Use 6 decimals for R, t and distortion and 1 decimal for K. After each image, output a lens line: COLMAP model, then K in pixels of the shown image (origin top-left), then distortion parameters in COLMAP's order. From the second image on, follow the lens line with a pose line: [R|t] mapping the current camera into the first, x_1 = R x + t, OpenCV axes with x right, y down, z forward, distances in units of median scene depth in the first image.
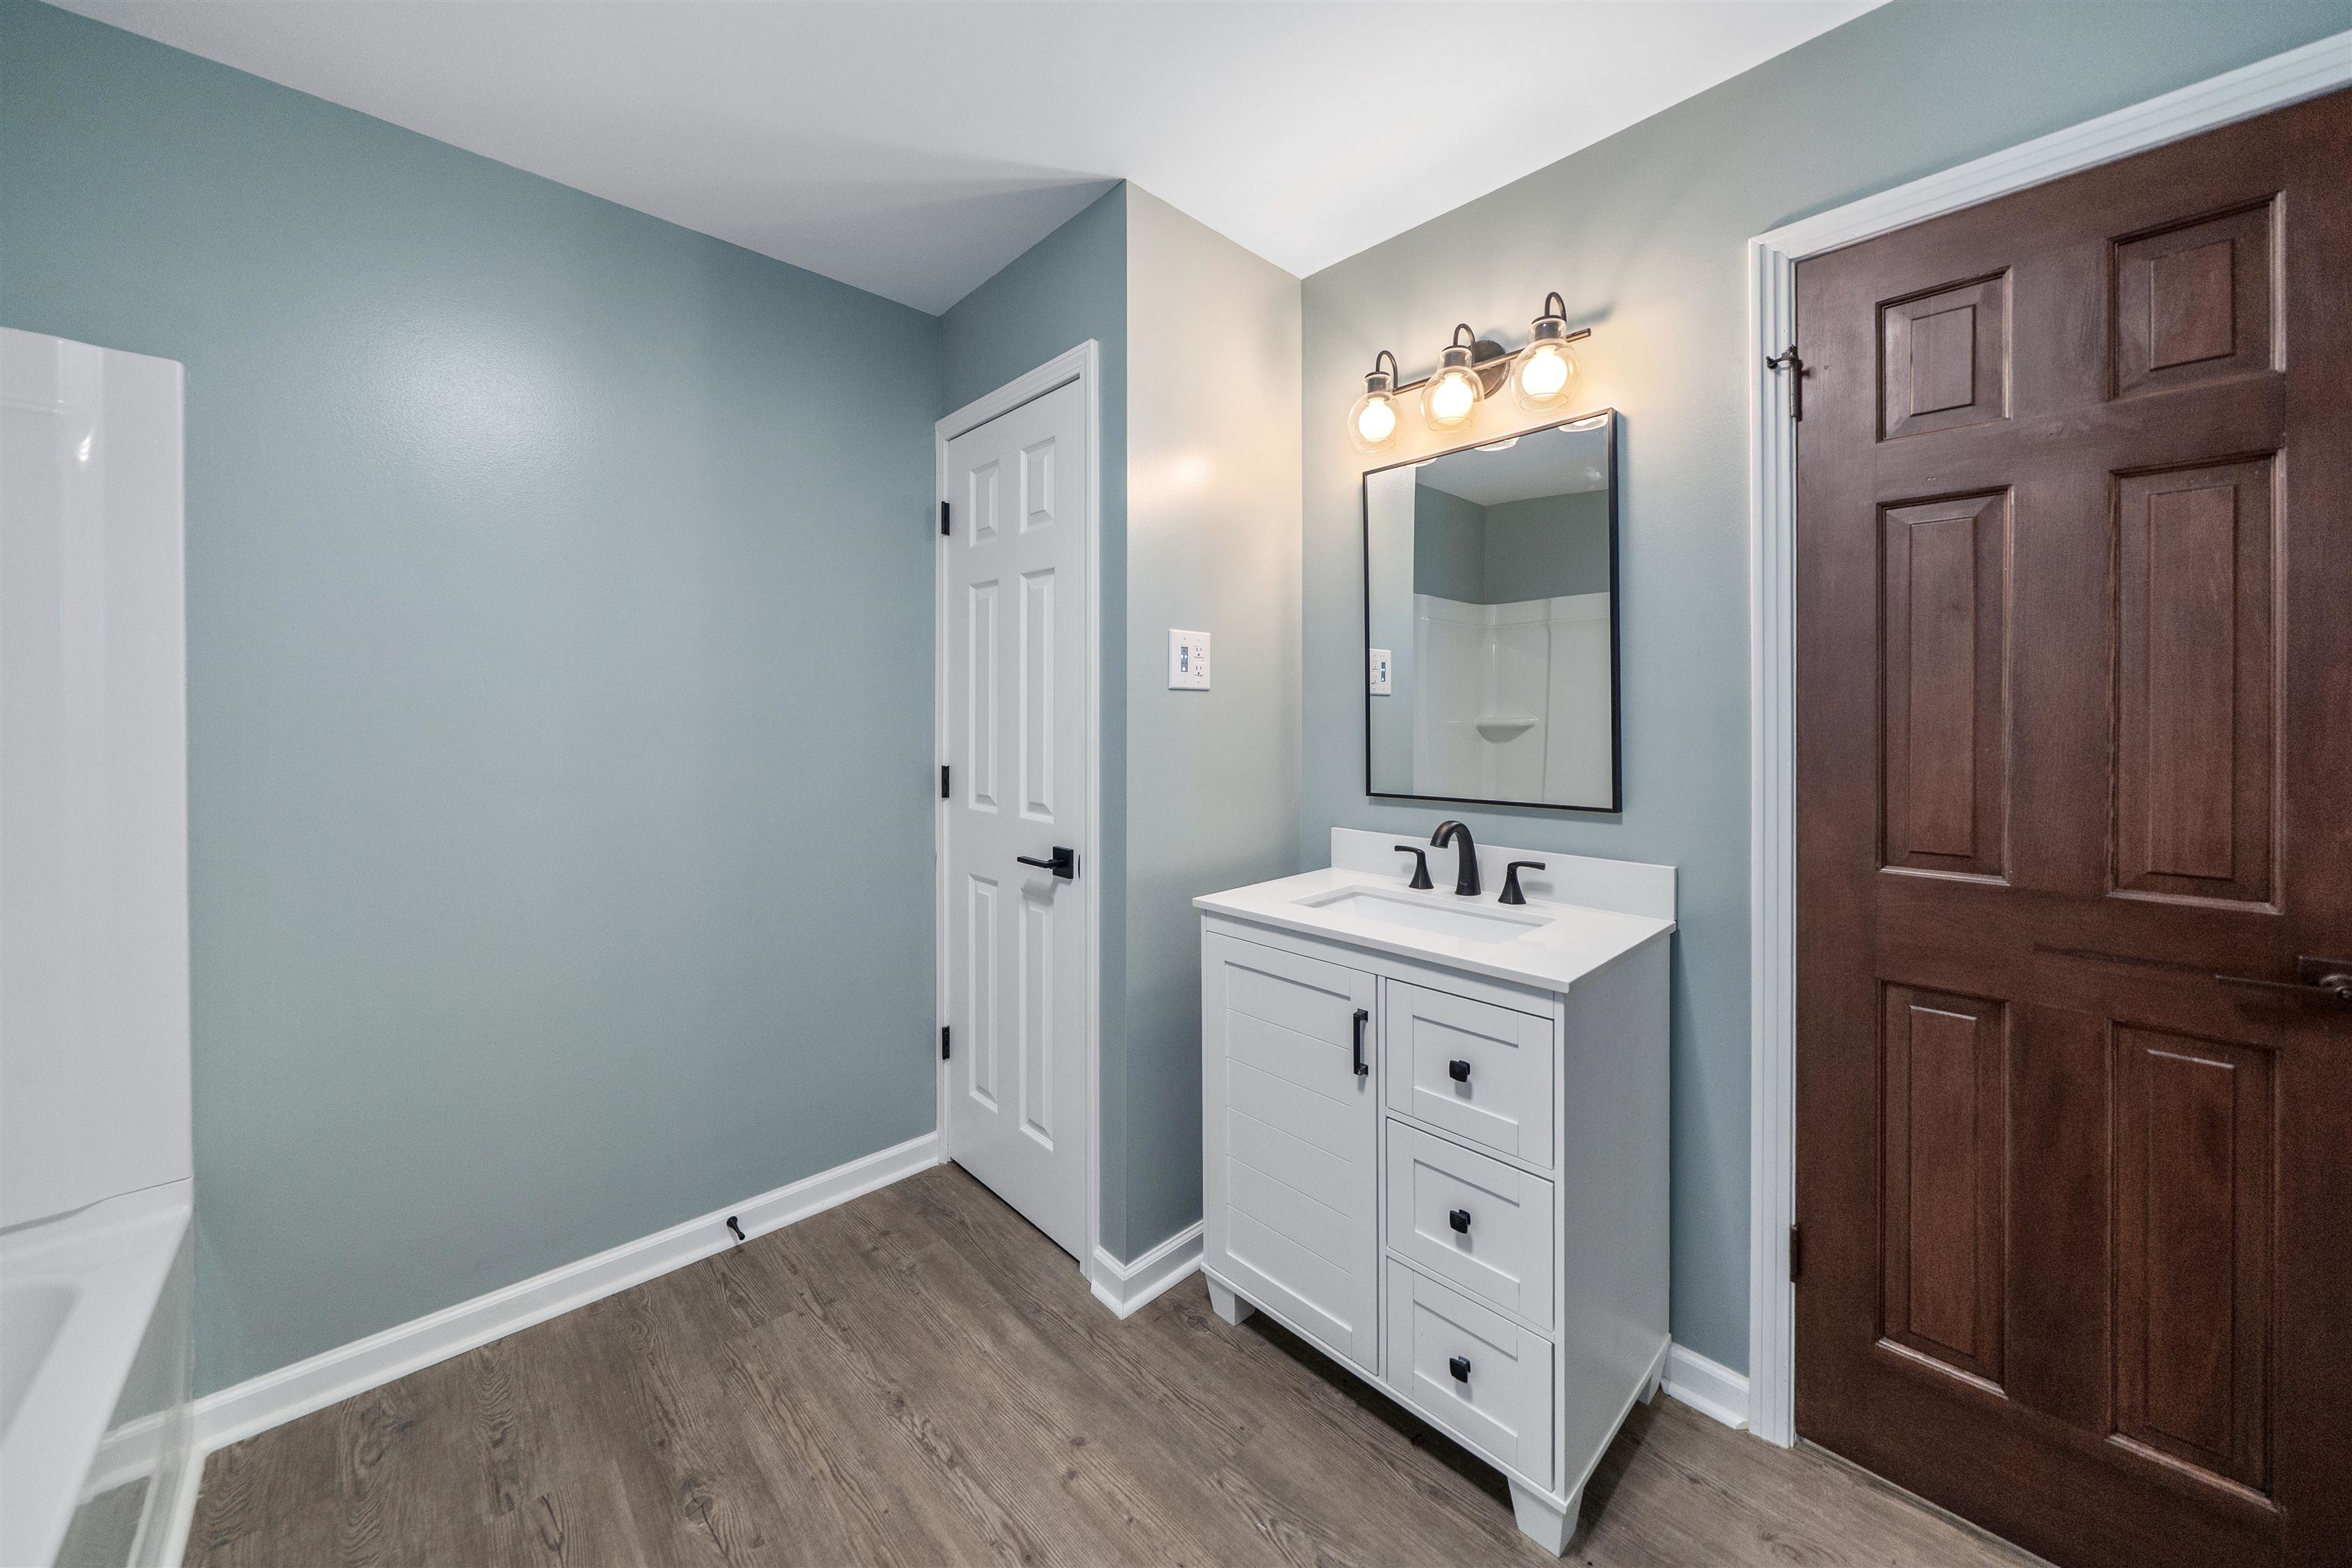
lens RADIAL K [[830.0, 0, 1148.6], [0, 830.0, 715.8], [0, 0, 1]] dist [-0.002886, -0.000533]
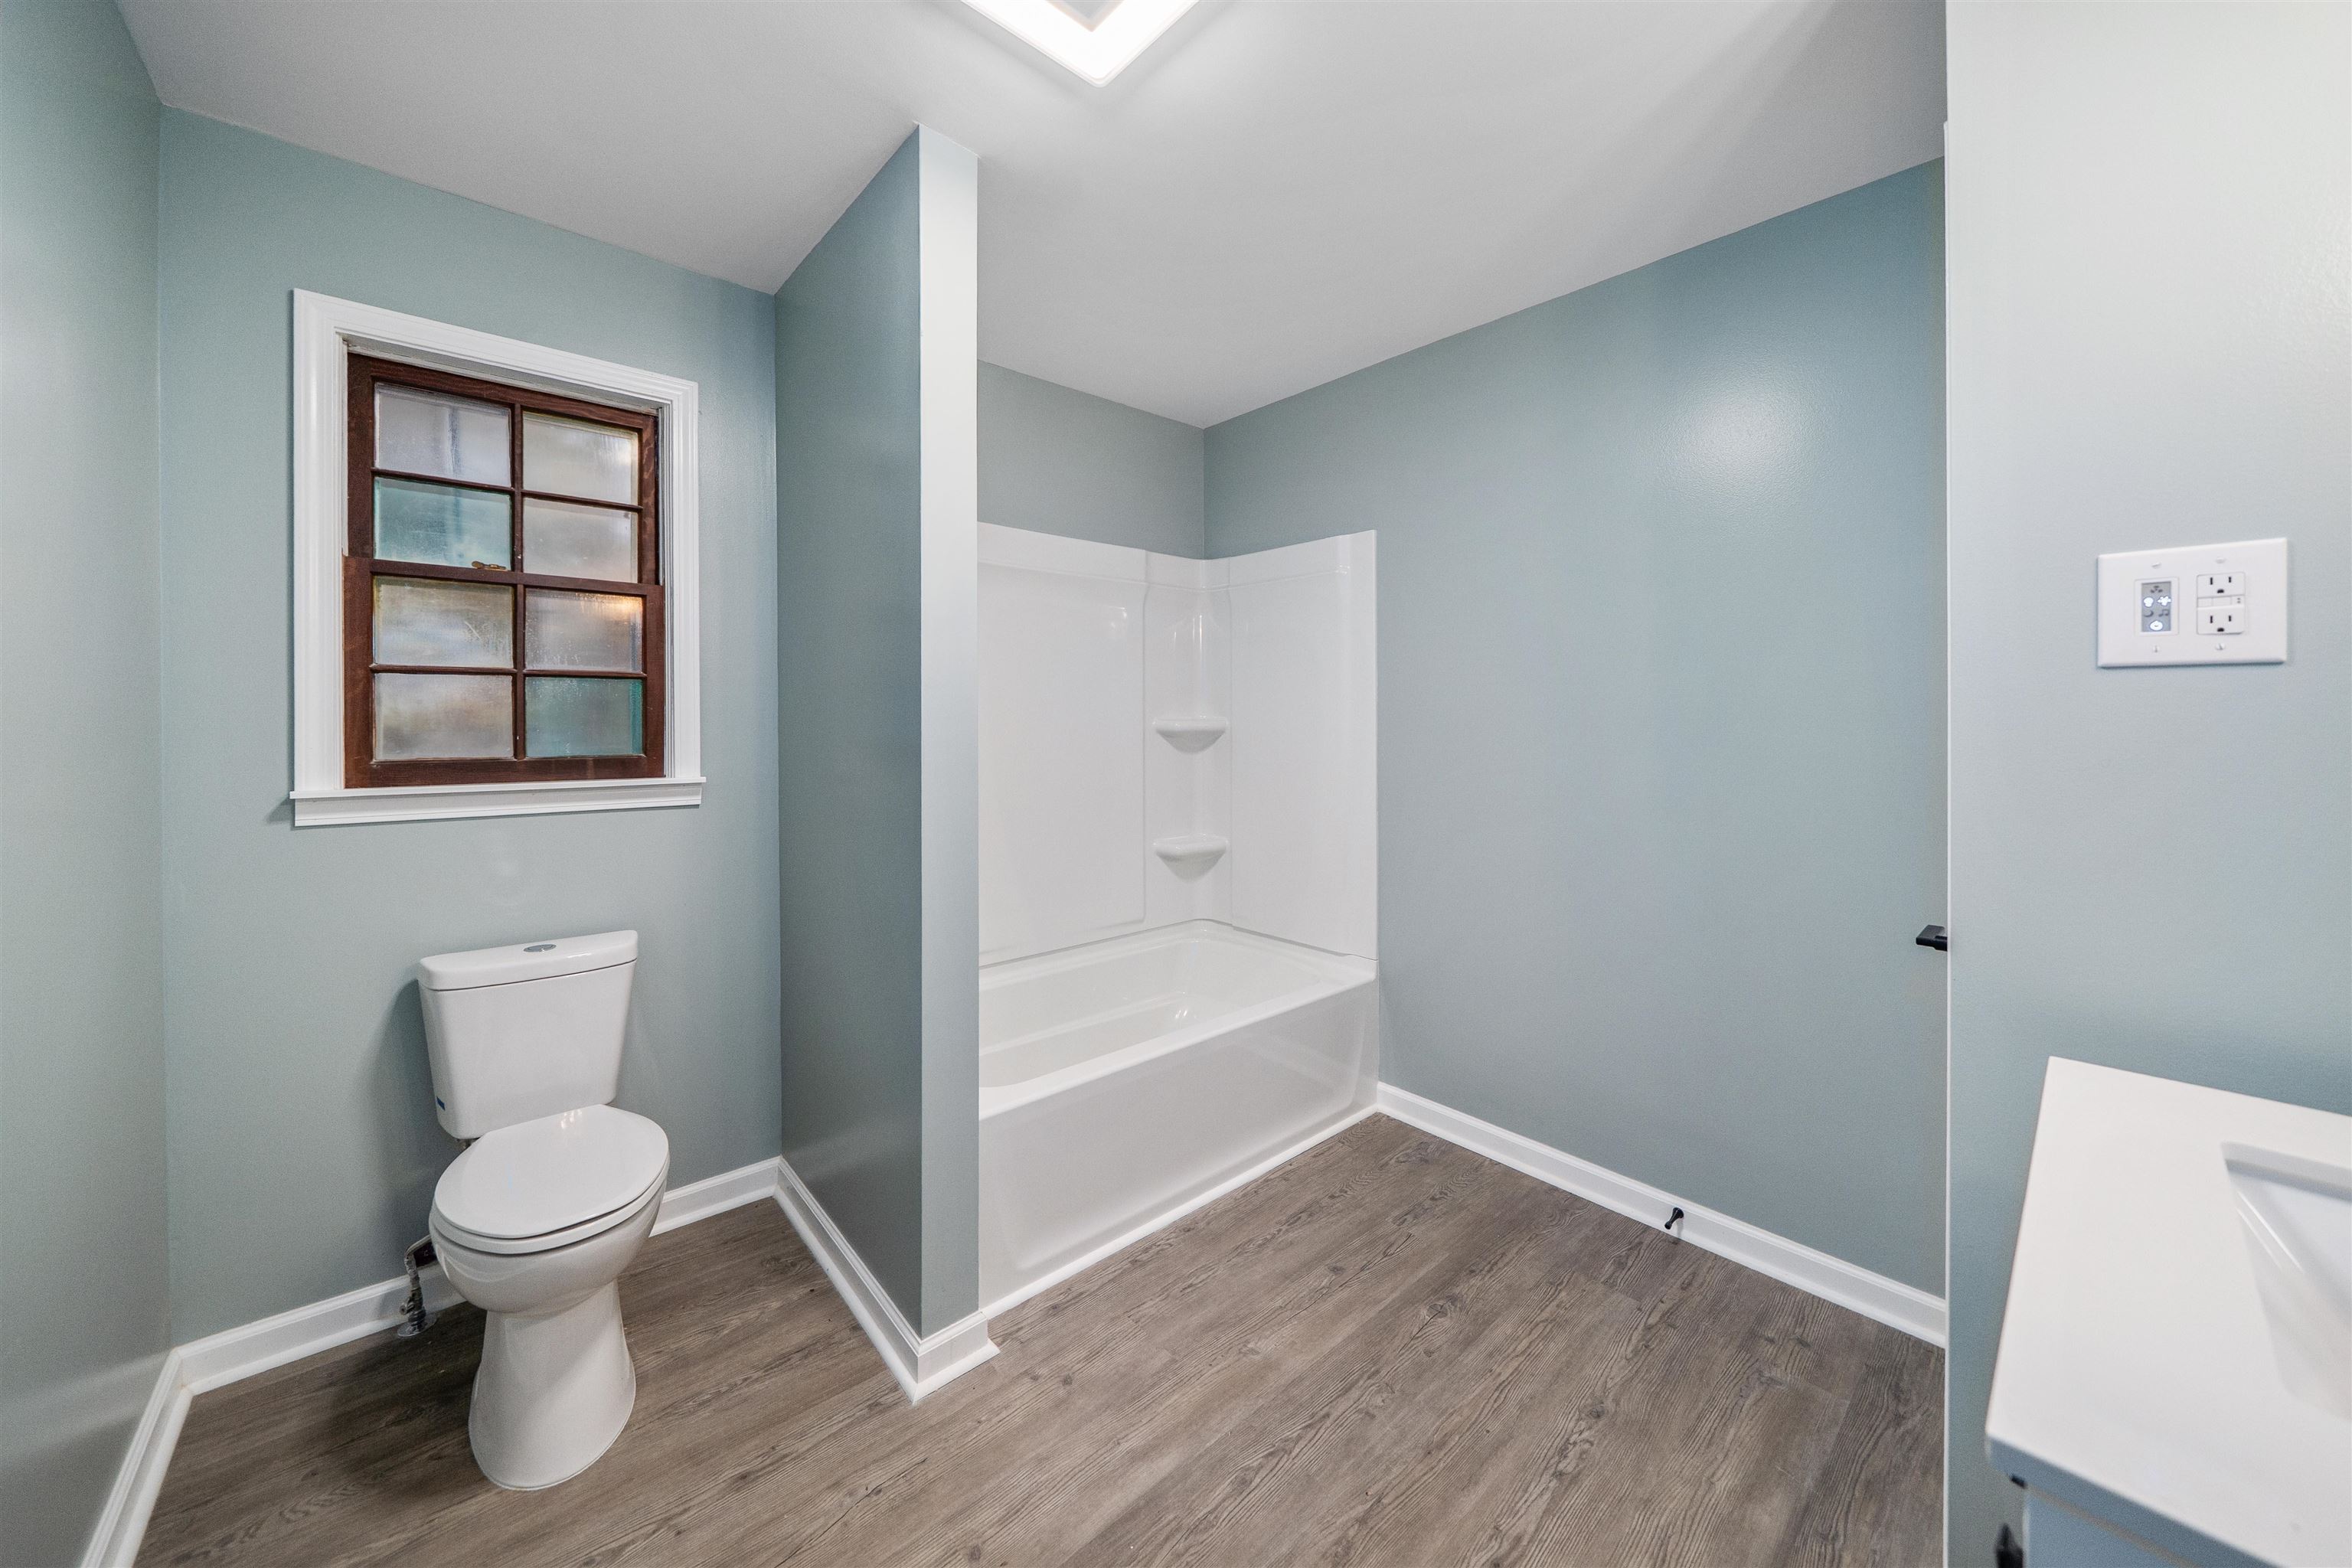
lens RADIAL K [[830.0, 0, 1149.7], [0, 830.0, 721.3], [0, 0, 1]] dist [-0.002886, -0.000533]
pose [[-0.026723, 0.008110, -0.999610, 0.672299], [0.001137, 0.999967, 0.008082, -0.003420], [0.999642, -0.000921, -0.026732, 0.482464]]
